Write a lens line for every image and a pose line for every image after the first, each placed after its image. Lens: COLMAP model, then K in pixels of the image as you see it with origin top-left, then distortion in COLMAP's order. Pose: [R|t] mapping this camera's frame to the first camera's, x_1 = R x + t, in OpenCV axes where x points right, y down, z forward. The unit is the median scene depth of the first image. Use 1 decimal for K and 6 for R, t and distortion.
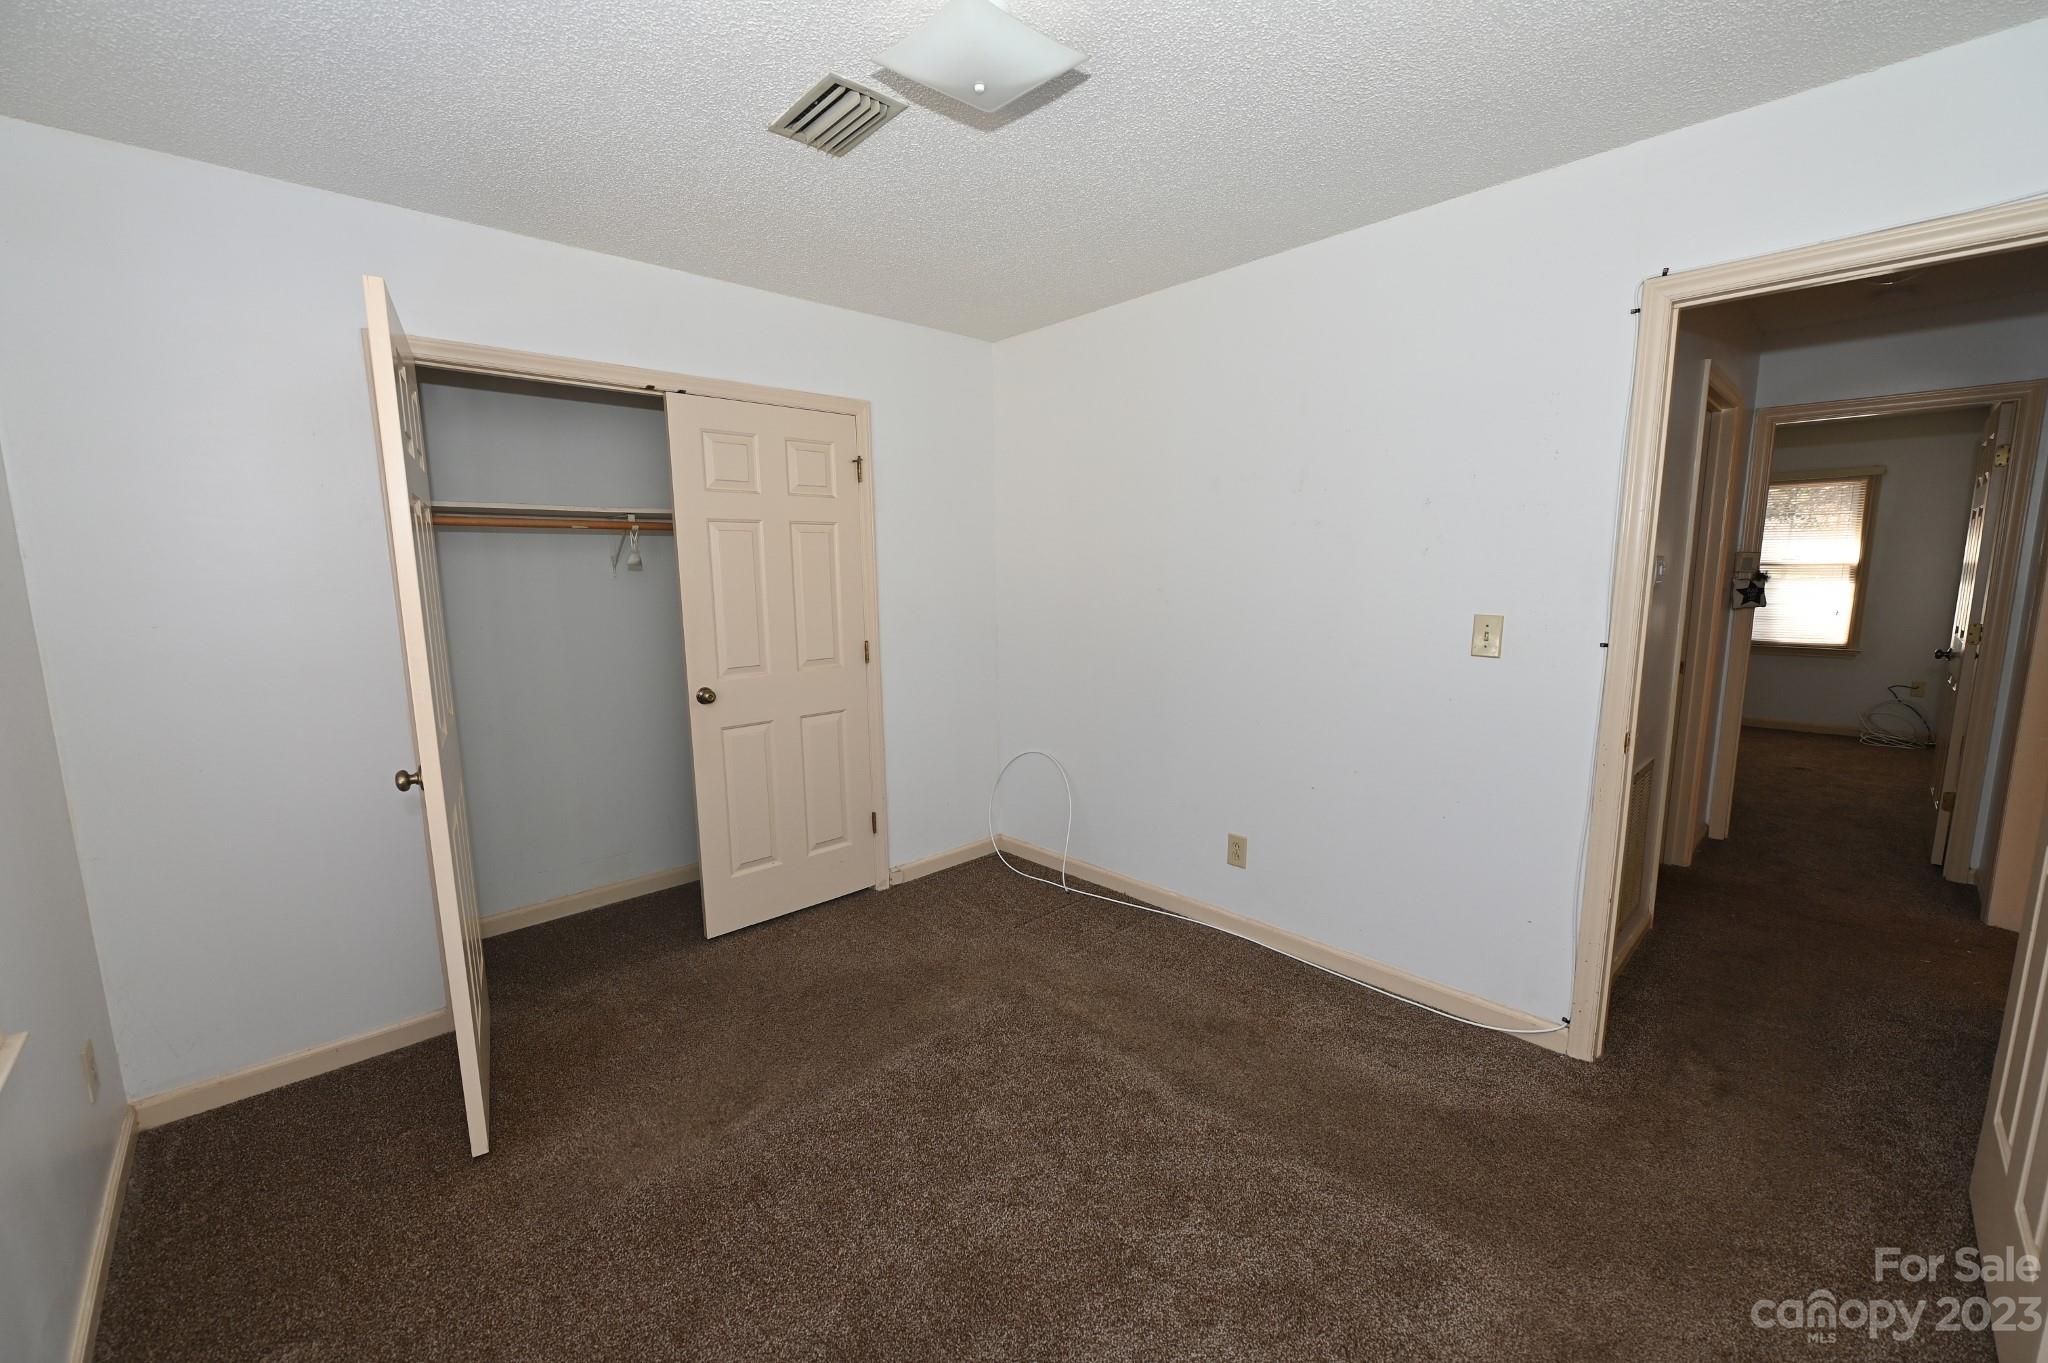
lens RADIAL K [[811.6, 0, 1023.0], [0, 811.6, 691.6], [0, 0, 1]] dist [-0.009474, -0.000488]
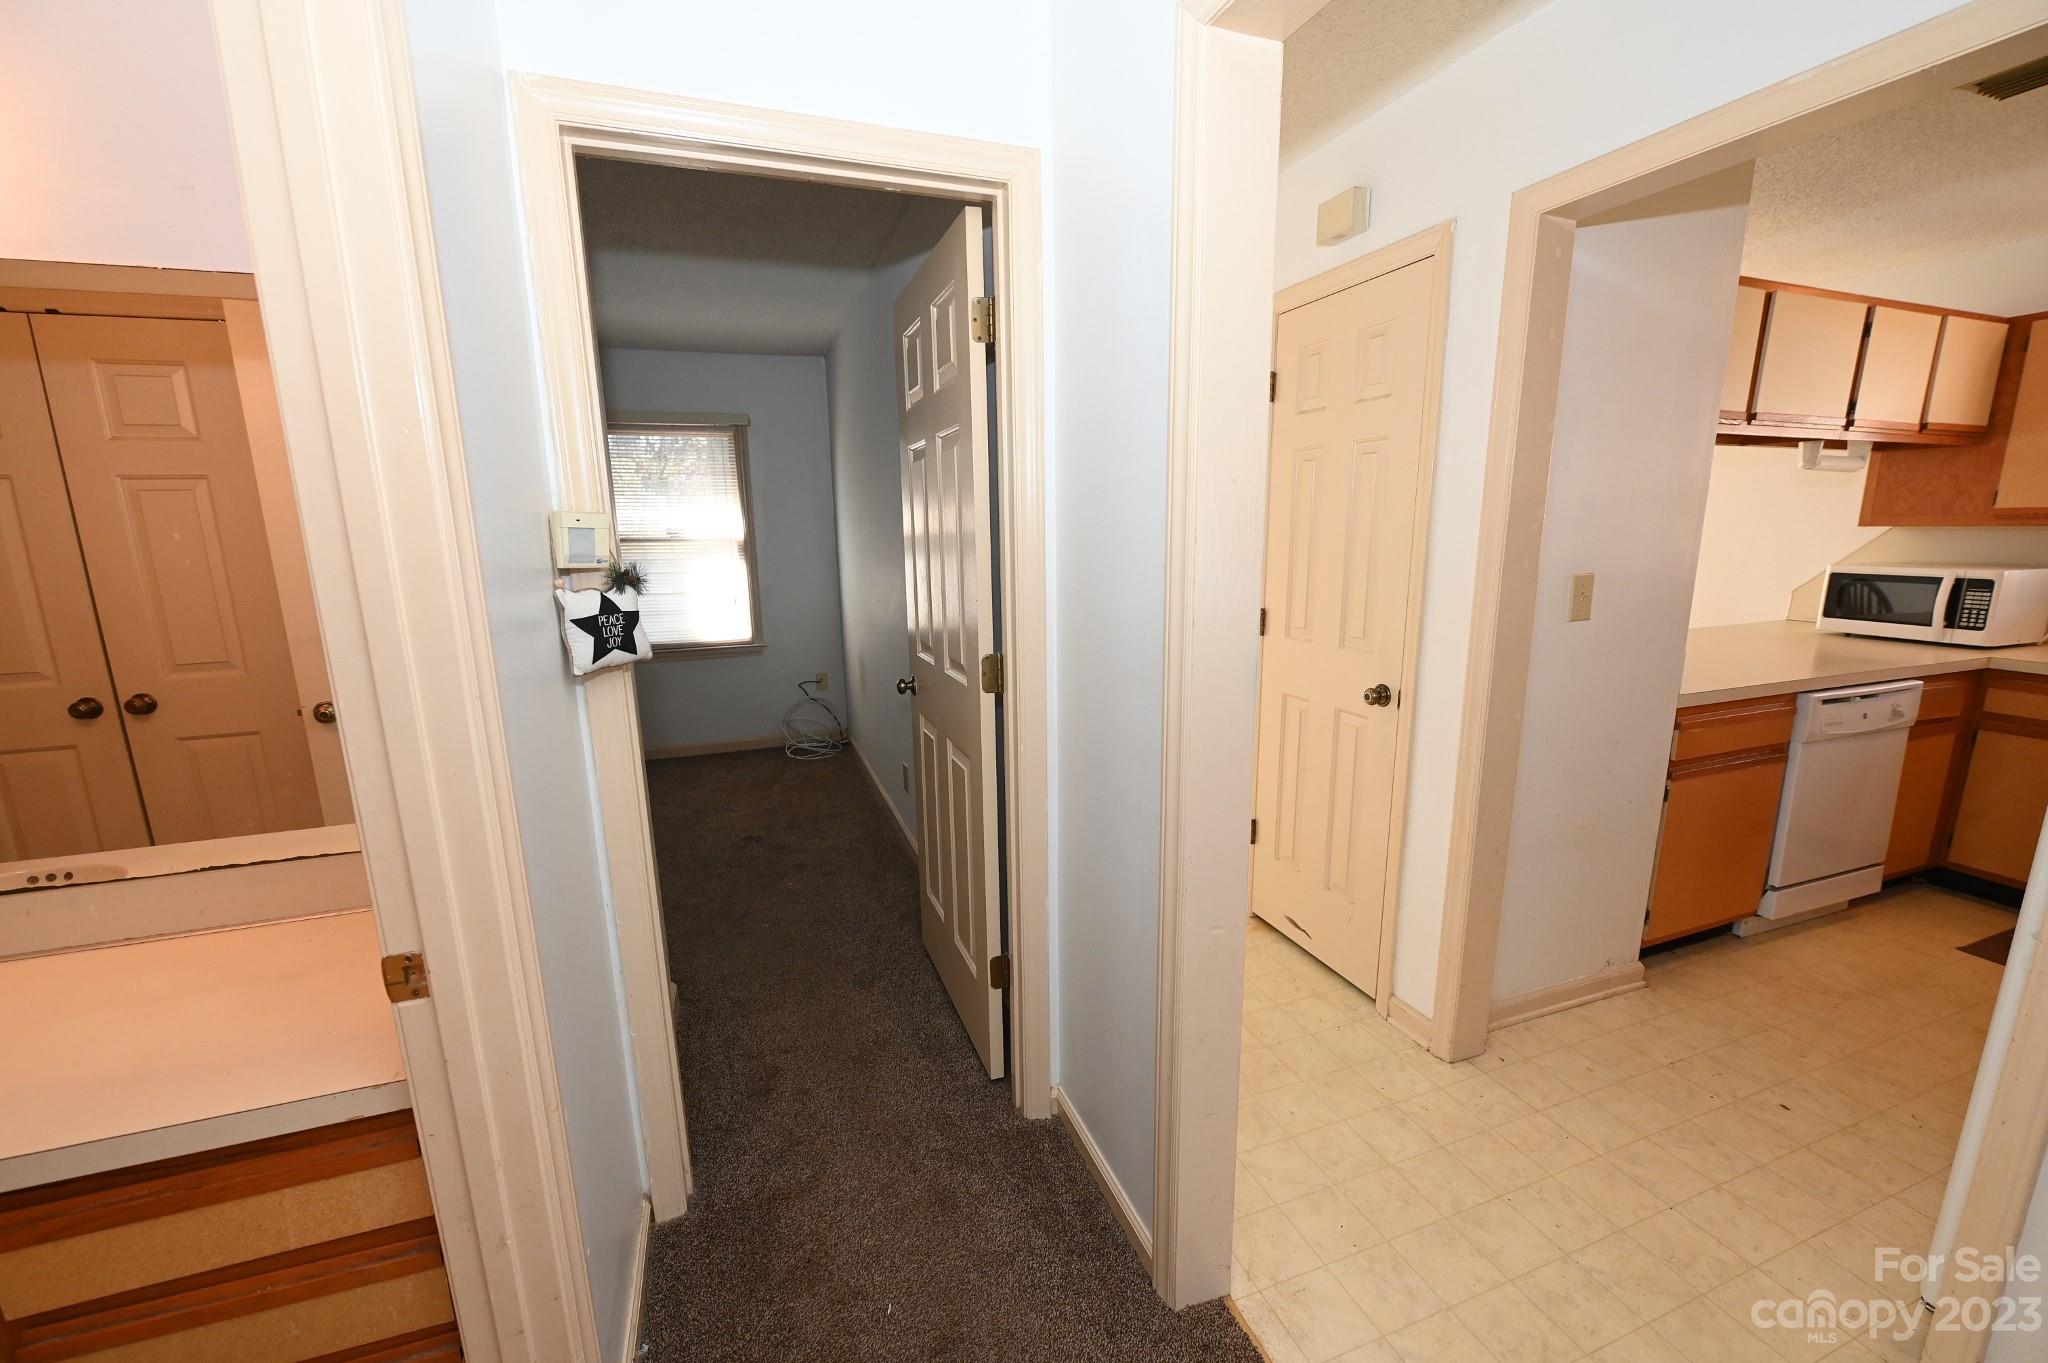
lens RADIAL K [[811.6, 0, 1023.0], [0, 811.6, 691.6], [0, 0, 1]] dist [-0.009474, -0.000488]
pose [[0.401912, -0.175594, 0.898684, 0.603856], [0.148214, 0.980974, 0.125388, -0.104190], [-0.903603, 0.082803, 0.420291, 0.637070]]
